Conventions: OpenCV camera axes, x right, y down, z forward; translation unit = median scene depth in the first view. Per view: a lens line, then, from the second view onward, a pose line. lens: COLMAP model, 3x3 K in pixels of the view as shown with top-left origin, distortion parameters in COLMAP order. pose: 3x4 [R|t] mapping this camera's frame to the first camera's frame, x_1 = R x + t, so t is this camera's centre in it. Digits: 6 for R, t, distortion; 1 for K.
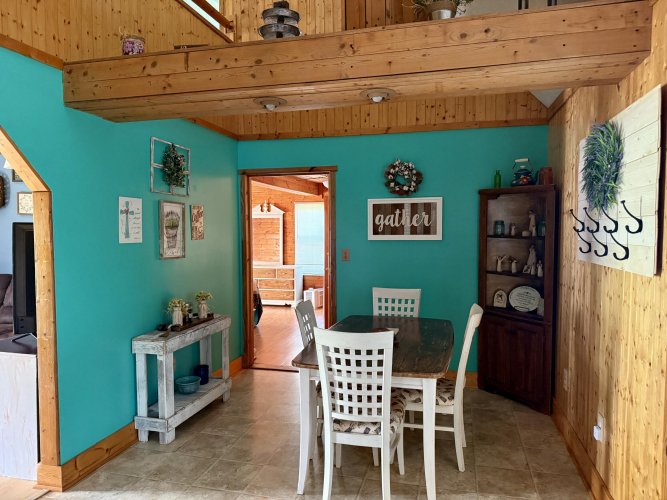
lens RADIAL K [[467.6, 0, 333.5], [0, 467.6, 250.0], [0, 0, 1]] dist [0.111805, -0.165081]
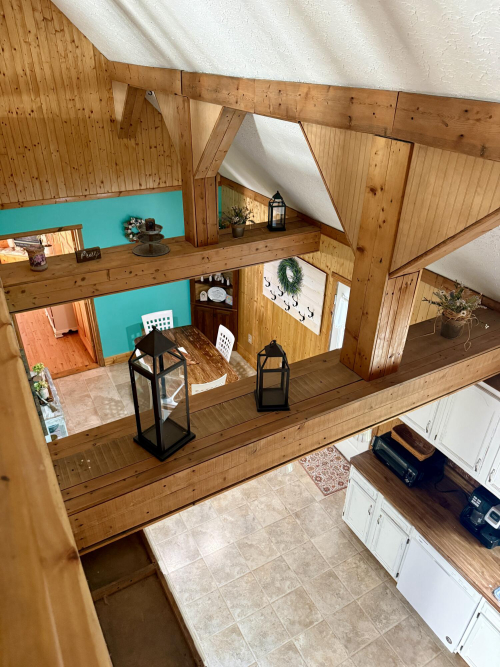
lens RADIAL K [[467.6, 0, 250.0], [0, 467.6, 333.5], [0, 0, 1]] dist [0.111805, -0.165081]
pose [[0.715704, -0.341584, 0.609170, -0.632059], [0.006182, 0.875297, 0.483547, -0.625493], [-0.698376, -0.342310, 0.628565, -0.226746]]
